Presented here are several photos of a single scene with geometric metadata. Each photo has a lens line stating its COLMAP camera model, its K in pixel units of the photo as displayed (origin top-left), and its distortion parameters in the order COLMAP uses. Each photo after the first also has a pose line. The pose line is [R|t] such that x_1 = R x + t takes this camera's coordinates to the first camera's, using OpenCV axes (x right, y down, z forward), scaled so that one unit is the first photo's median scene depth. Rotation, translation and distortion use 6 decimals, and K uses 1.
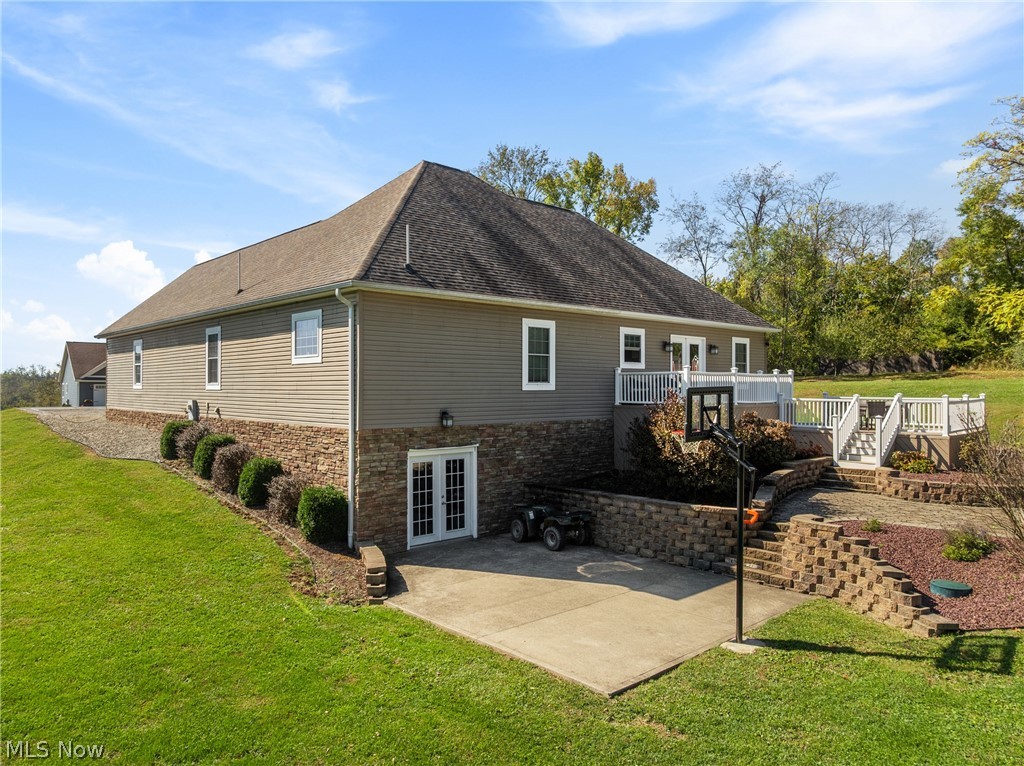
lens RADIAL K [[720.3, 0, 512.0], [0, 720.3, 383.0], [0, 0, 1]] dist [-0.038737, -0.003005]
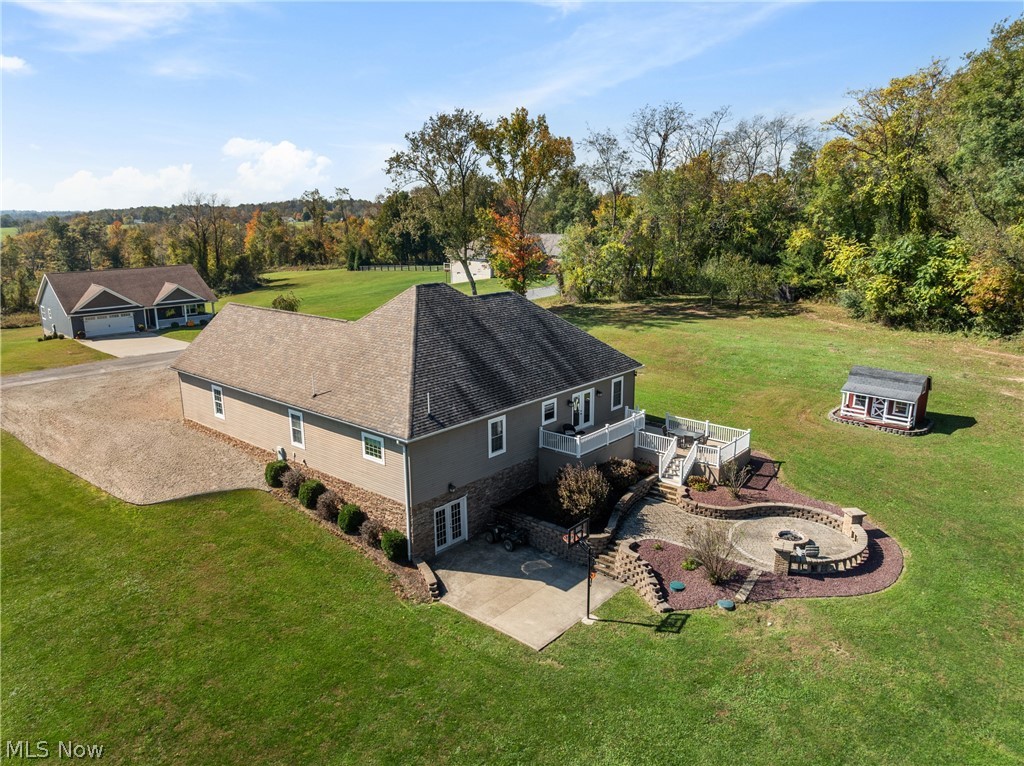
lens RADIAL K [[720.3, 0, 512.0], [0, 720.3, 383.0], [0, 0, 1]] dist [-0.038737, -0.003005]
pose [[0.994056, -0.033812, 0.103489, -0.113288], [0.007677, 0.969956, 0.243161, -0.640803], [-0.108601, -0.240921, 0.964450, -0.739961]]
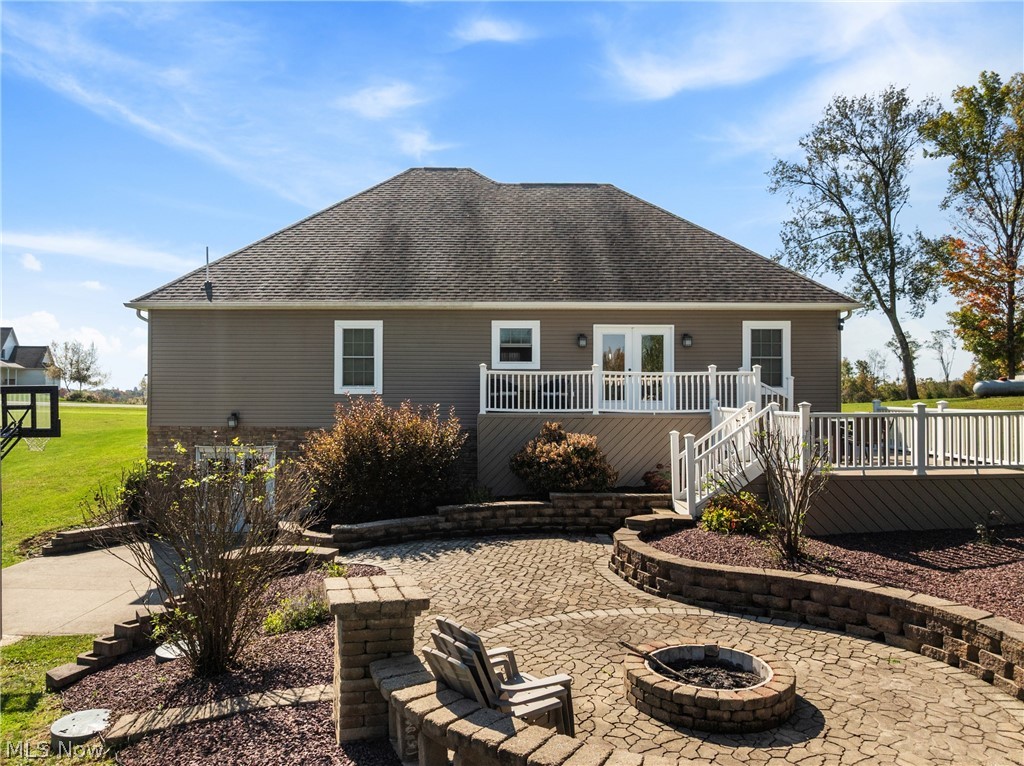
lens RADIAL K [[749.7, 0, 493.2], [0, 749.7, 385.2], [0, 0, 1]] dist [-0.010476, -0.002915]
pose [[0.728234, -0.008195, -0.685280, 0.909937], [0.001484, 0.999945, -0.010381, 0.009666], [0.685327, 0.006543, 0.728206, 0.420439]]
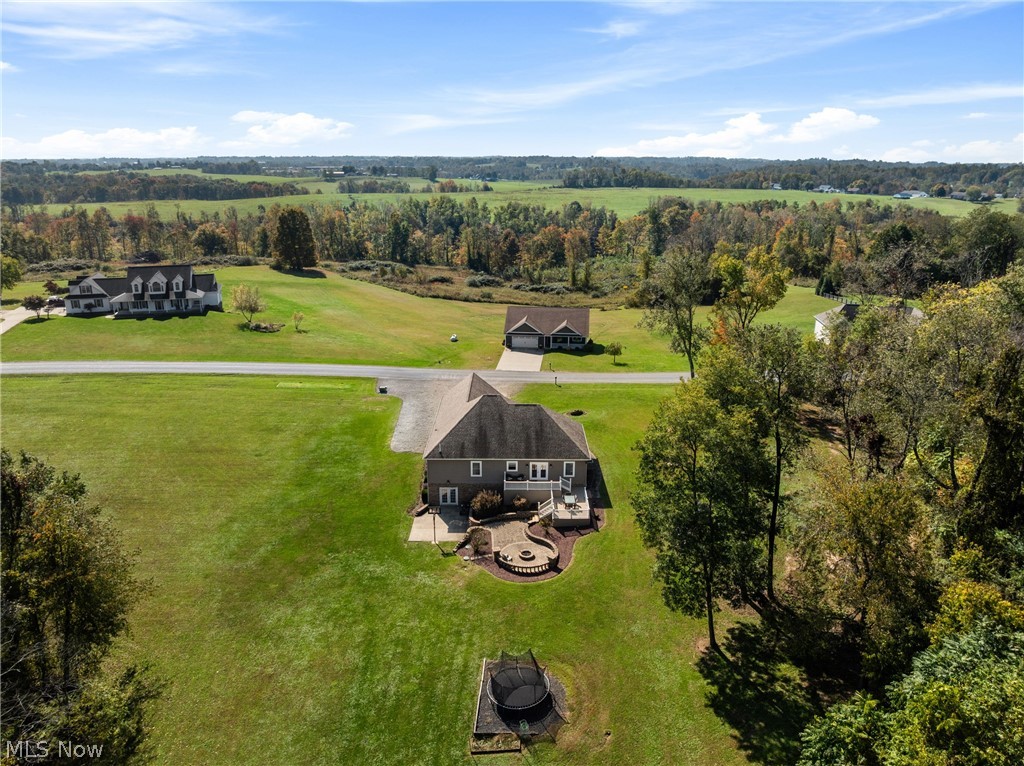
lens RADIAL K [[720.3, 0, 512.0], [0, 720.3, 383.0], [0, 0, 1]] dist [-0.038737, -0.003005]
pose [[0.727468, 0.205435, -0.654665, 3.027234], [0.004435, 0.952698, 0.303886, -1.912439], [0.686127, -0.223971, 0.692146, -1.765294]]
